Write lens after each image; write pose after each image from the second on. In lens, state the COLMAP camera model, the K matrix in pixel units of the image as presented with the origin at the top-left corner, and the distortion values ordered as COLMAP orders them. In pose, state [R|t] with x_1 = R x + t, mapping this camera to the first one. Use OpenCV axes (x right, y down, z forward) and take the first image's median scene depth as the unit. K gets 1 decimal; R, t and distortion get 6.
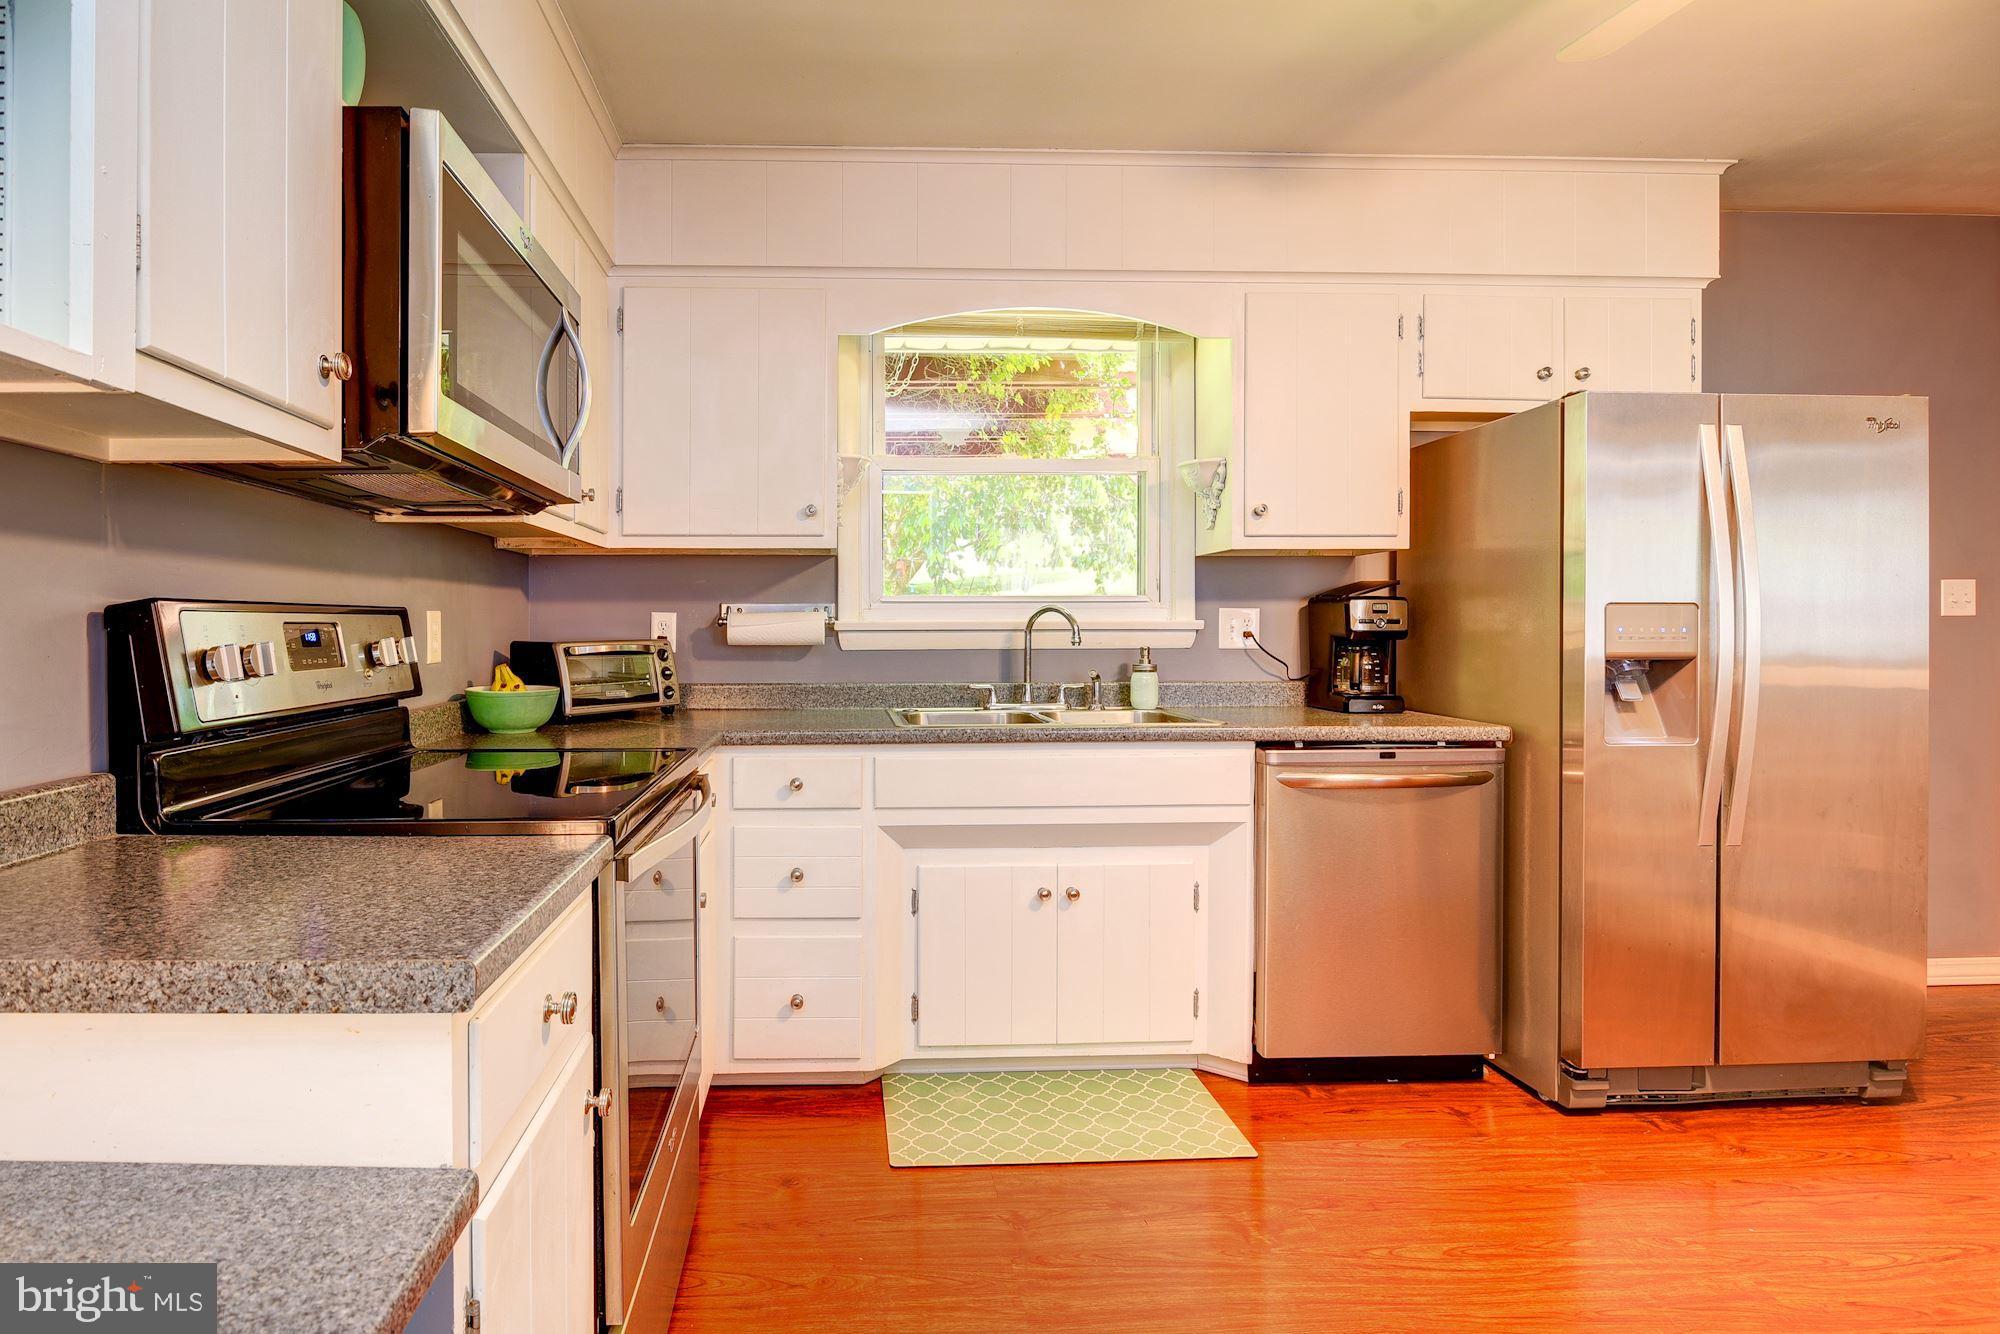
lens RADIAL K [[1056.4, 0, 890.8], [0, 1056.4, 641.0], [0, 0, 1]] dist [0.019927, -0.001623]
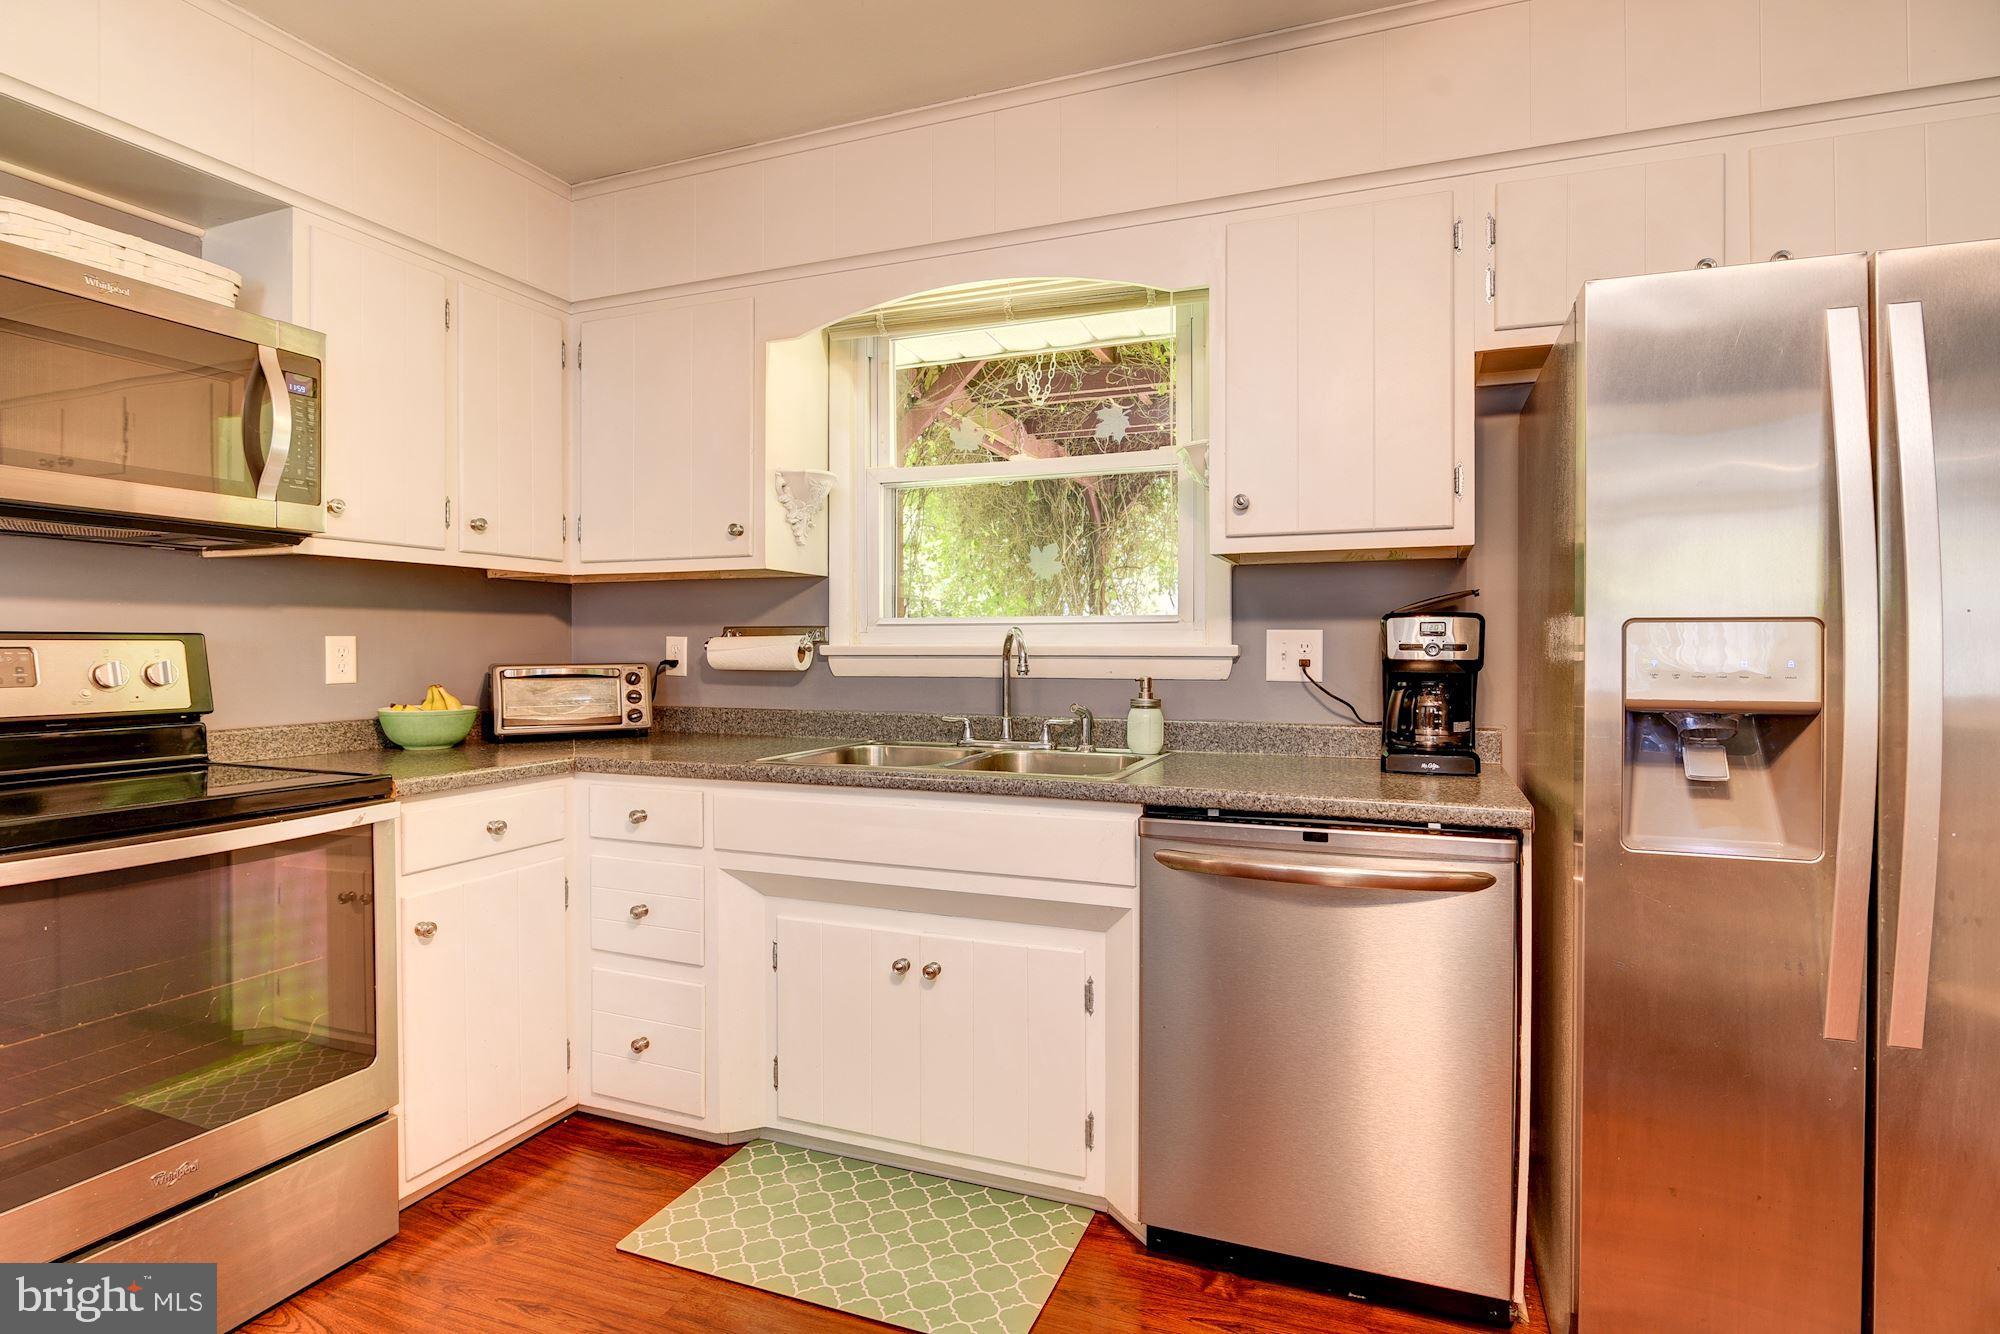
lens RADIAL K [[976.2, 0, 1004.4], [0, 976.2, 654.6], [0, 0, 1]] dist [-0.006572, -0.001246]
pose [[0.914420, 0.006134, -0.404719, 0.522667], [-0.009722, 0.999930, -0.006812, -0.007166], [0.404649, 0.010164, 0.914416, 0.307044]]
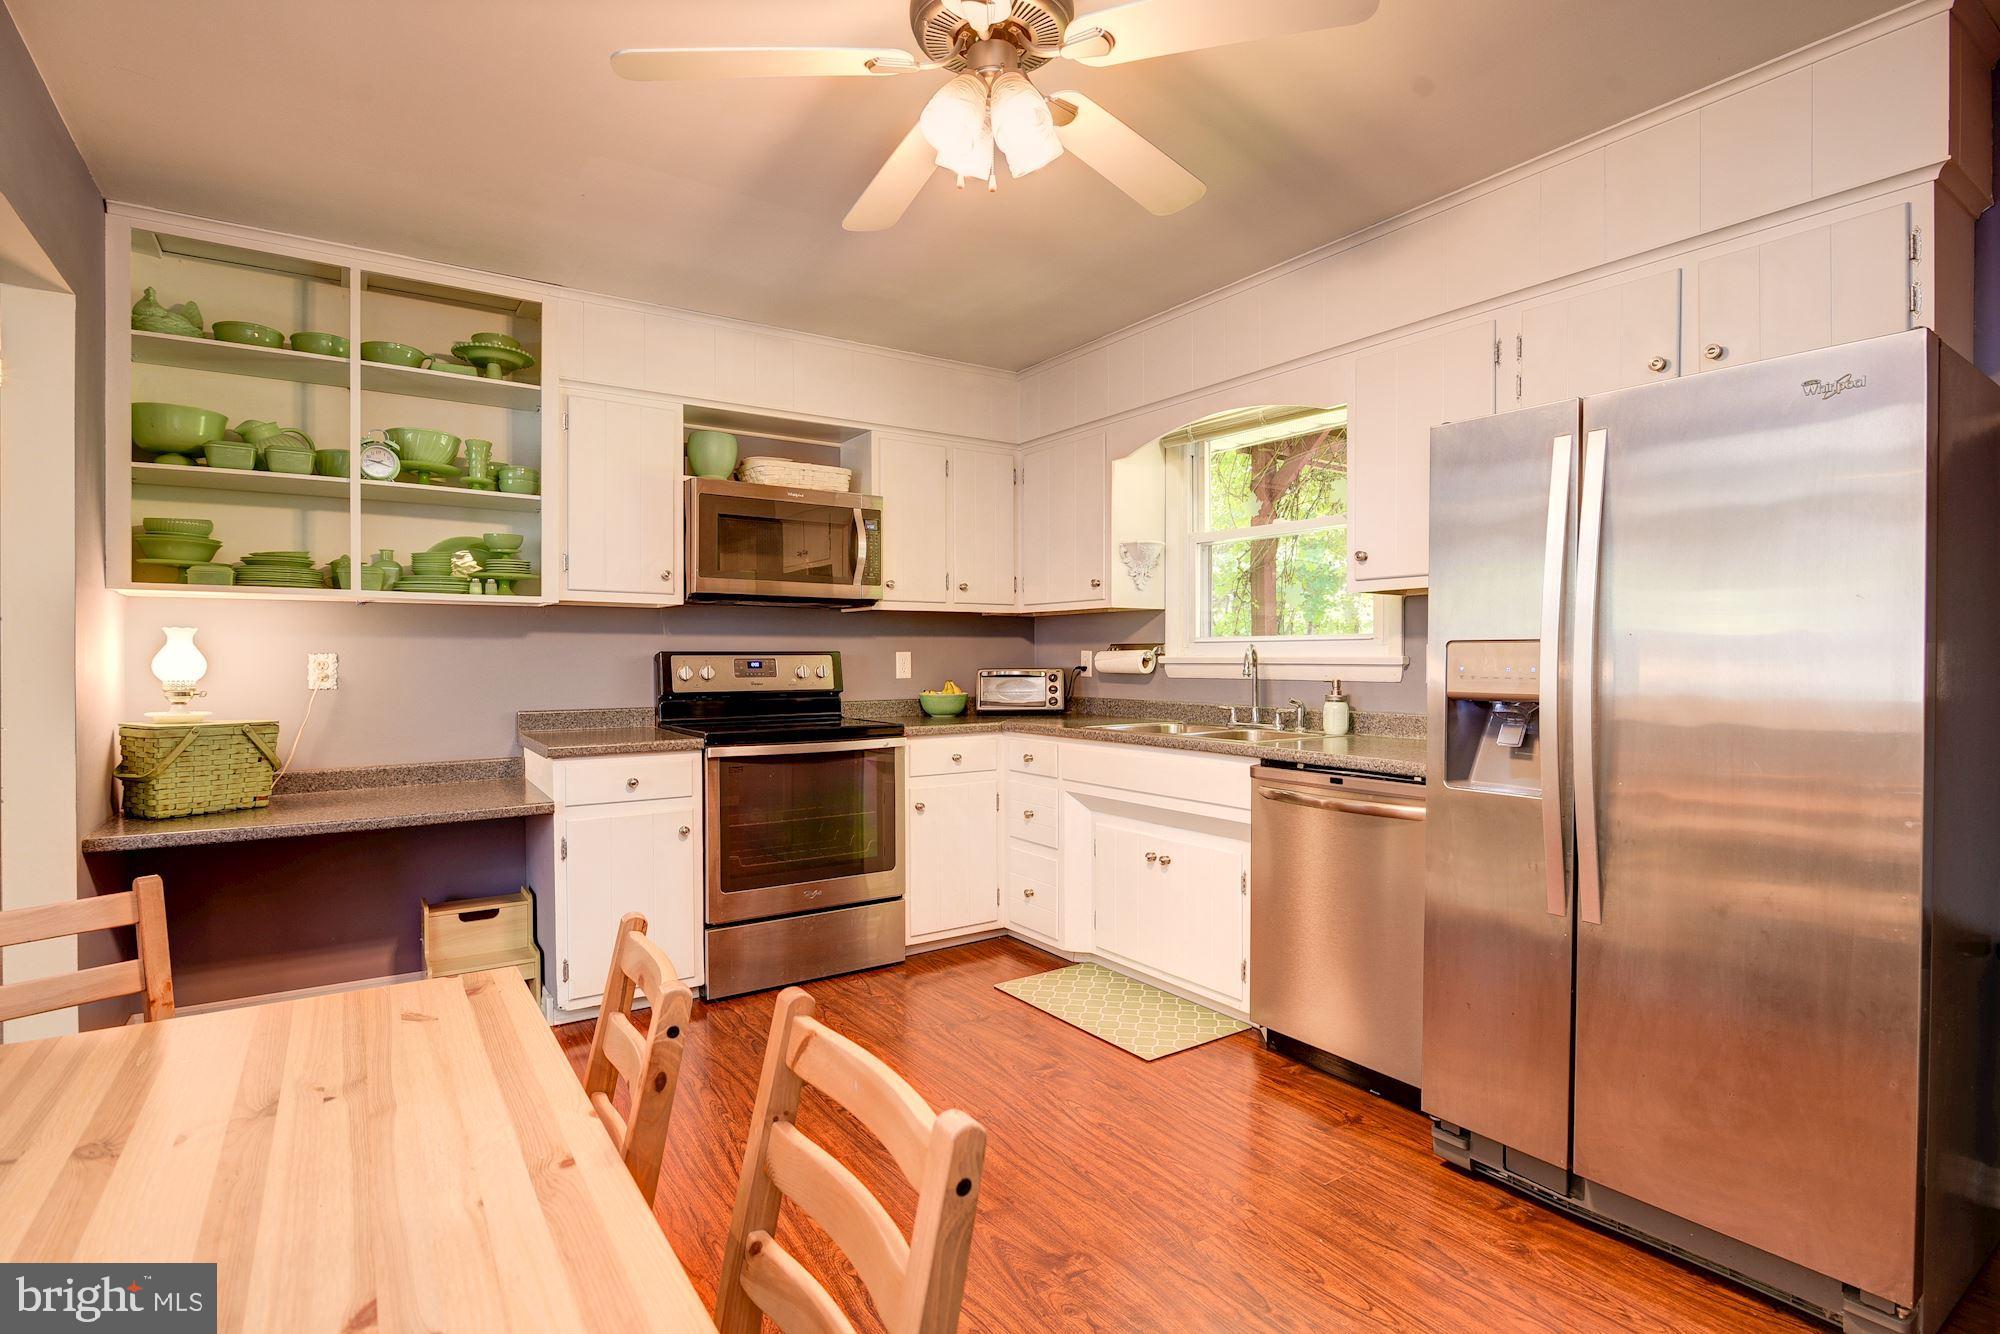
lens RADIAL K [[976.2, 0, 1004.1], [0, 976.2, 666.7], [0, 0, 1]] dist [-0.006572, -0.001246]
pose [[0.516091, 0.010257, -0.856473, 1.098317], [-0.012768, 0.999909, 0.004281, -0.009475], [0.856439, 0.008725, 0.516175, 0.180671]]
